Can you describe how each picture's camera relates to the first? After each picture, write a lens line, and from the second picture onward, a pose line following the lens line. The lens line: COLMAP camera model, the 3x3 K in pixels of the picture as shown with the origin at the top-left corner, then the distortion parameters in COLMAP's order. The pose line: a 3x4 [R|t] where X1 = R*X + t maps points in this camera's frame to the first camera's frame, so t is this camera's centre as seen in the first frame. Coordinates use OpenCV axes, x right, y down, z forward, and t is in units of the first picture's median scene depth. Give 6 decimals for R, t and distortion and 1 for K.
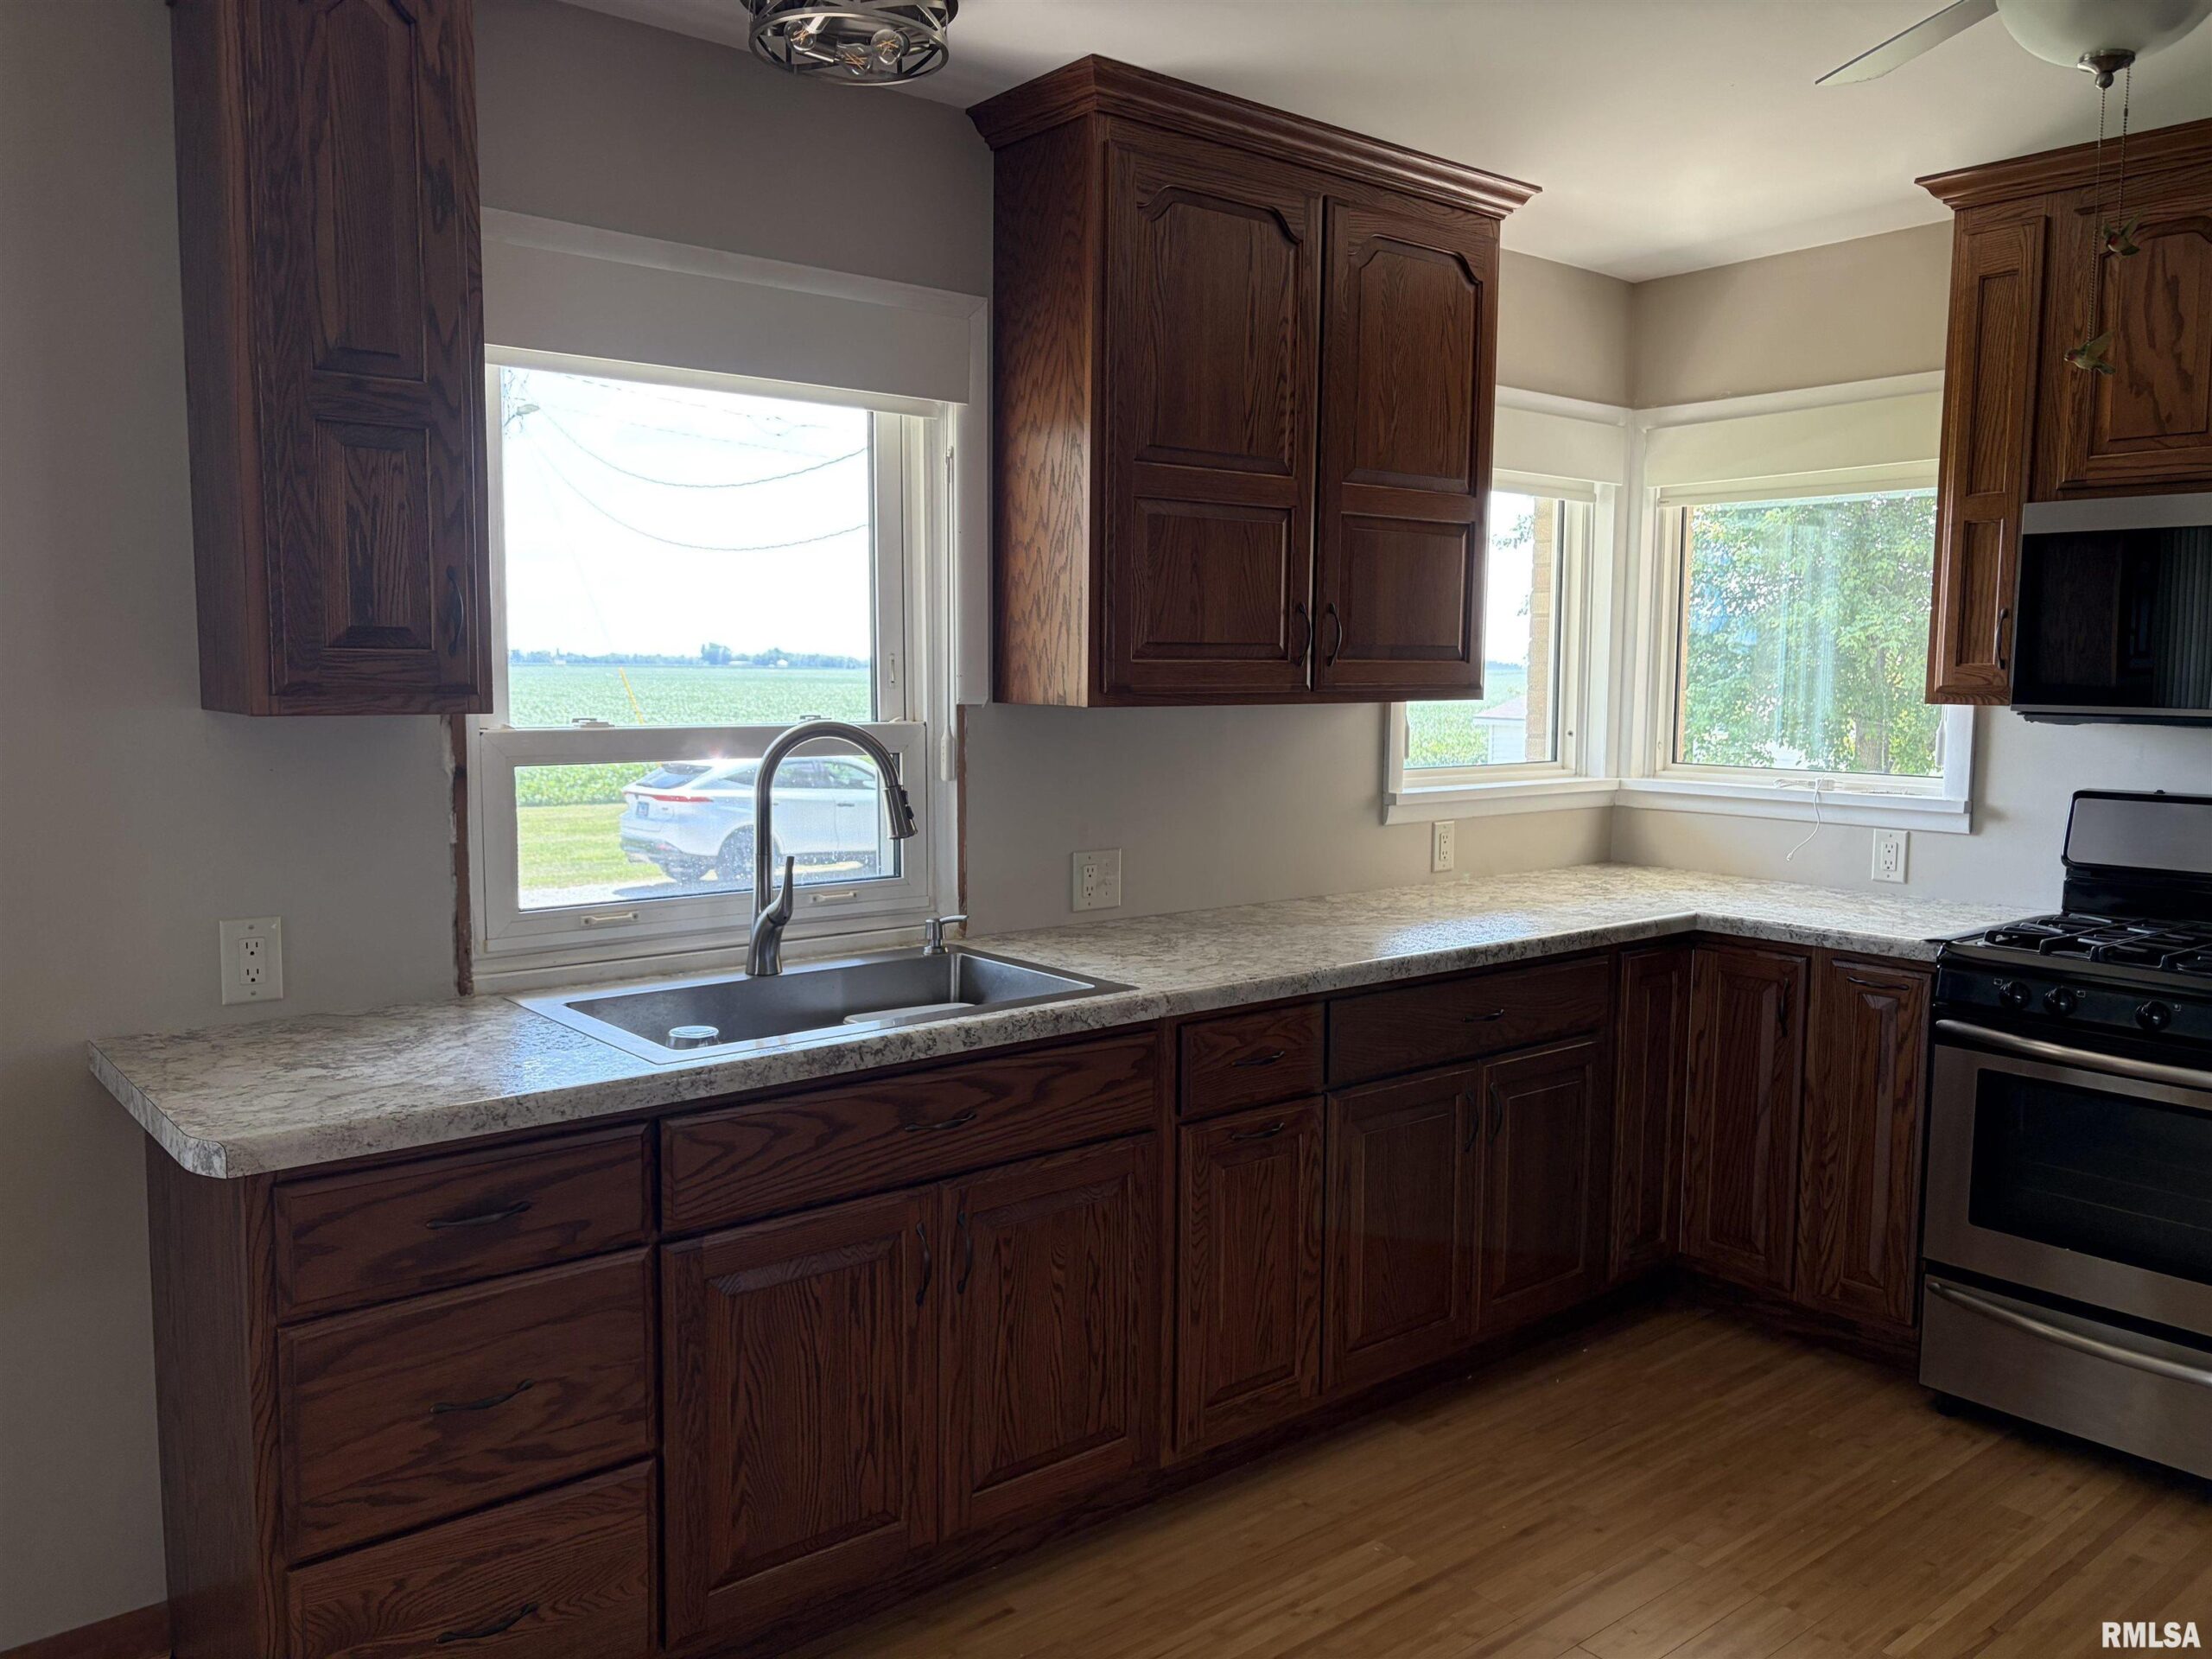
lens RADIAL K [[1666.5, 0, 1102.5], [0, 1666.5, 811.4], [0, 0, 1]] dist [0.042558, -0.047957]
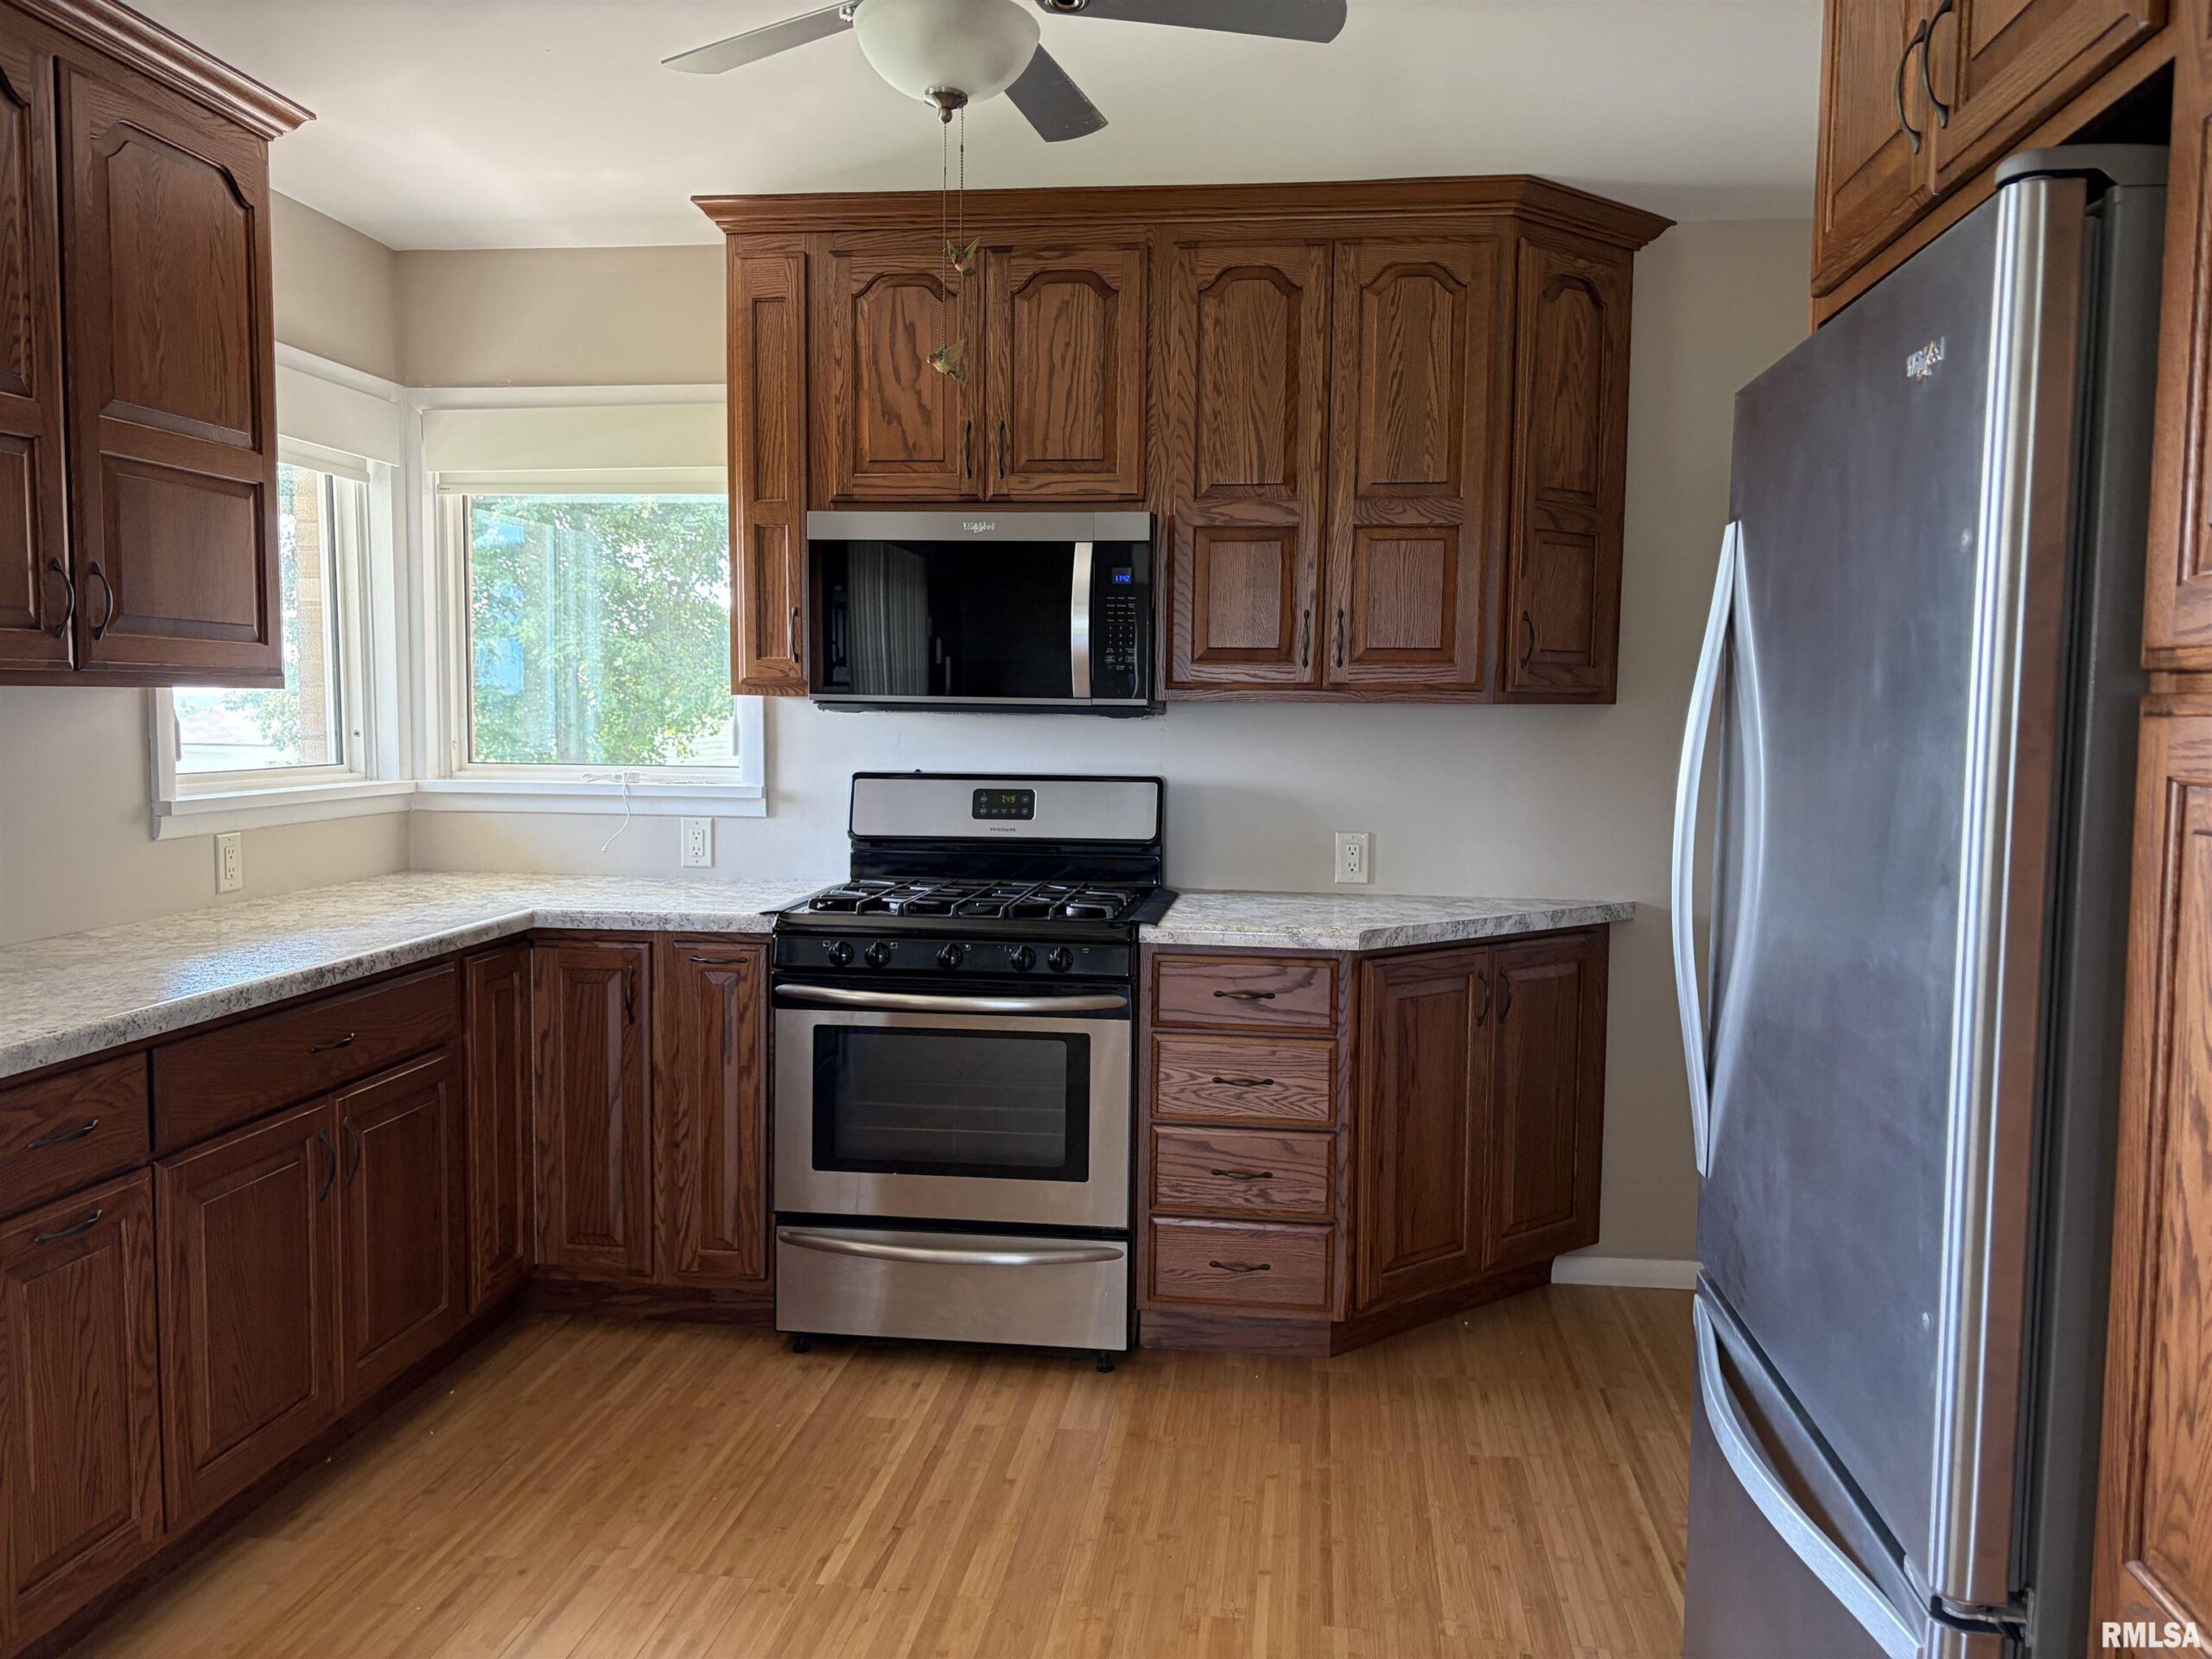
lens RADIAL K [[1666.5, 0, 1102.6], [0, 1666.5, 823.9], [0, 0, 1]] dist [0.042558, -0.047957]
pose [[0.727735, -0.050157, 0.684022, -0.070713], [0.055145, 0.998373, 0.014538, 0.016193], [-0.683638, 0.027140, 0.729317, 0.076258]]
